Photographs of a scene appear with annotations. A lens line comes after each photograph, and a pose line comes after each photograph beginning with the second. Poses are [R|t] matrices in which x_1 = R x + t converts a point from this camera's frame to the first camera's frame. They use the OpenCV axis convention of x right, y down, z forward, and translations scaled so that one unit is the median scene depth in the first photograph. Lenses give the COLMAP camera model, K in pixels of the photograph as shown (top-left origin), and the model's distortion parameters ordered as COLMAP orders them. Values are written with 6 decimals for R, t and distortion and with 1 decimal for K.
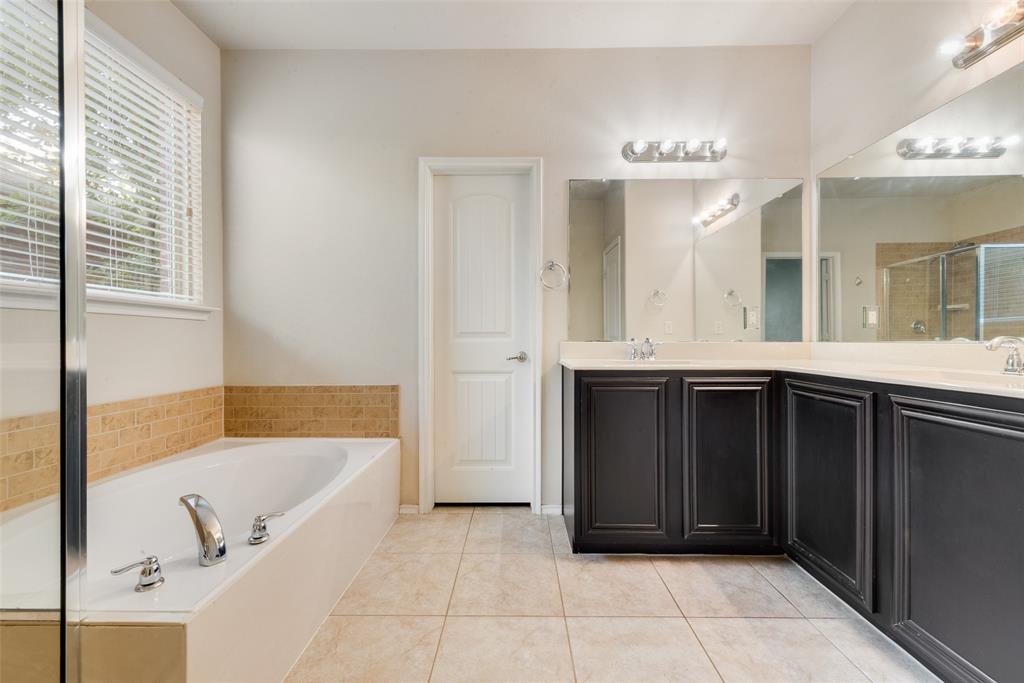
lens RADIAL K [[400.1, 0, 518.3], [0, 400.1, 339.2], [0, 0, 1]] dist [0.003741, 0.000203]
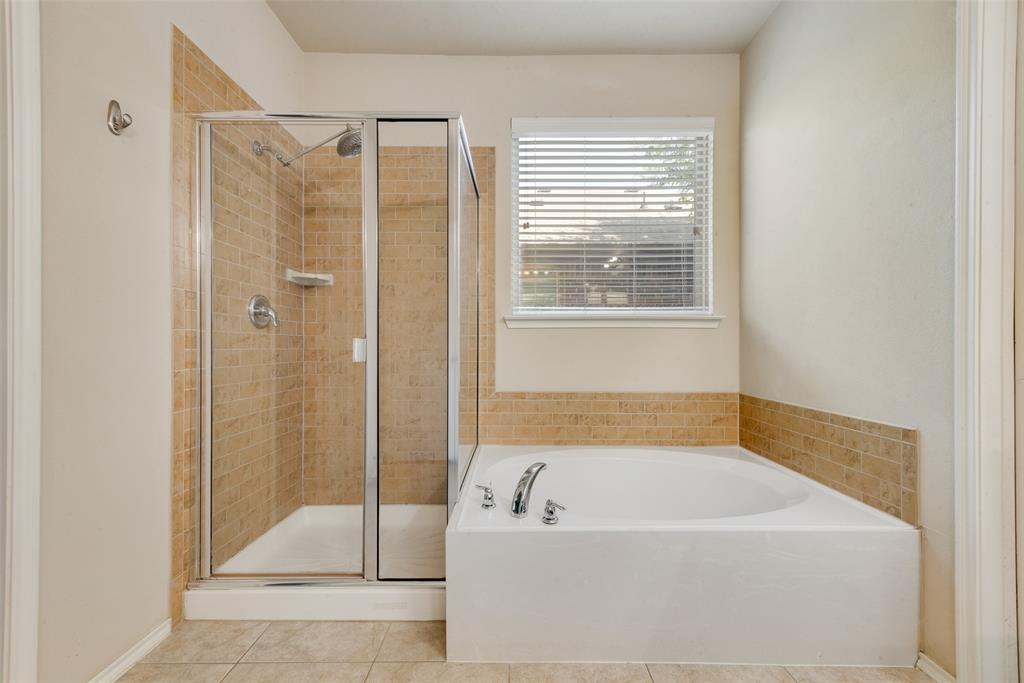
lens RADIAL K [[400.1, 0, 519.2], [0, 400.1, 347.2], [0, 0, 1]] dist [0.003741, 0.000203]
pose [[0.004006, 0.004330, -0.999983, 0.248087], [-0.002219, 0.999988, 0.004321, -0.000552], [0.999990, 0.002202, 0.004016, 0.455365]]
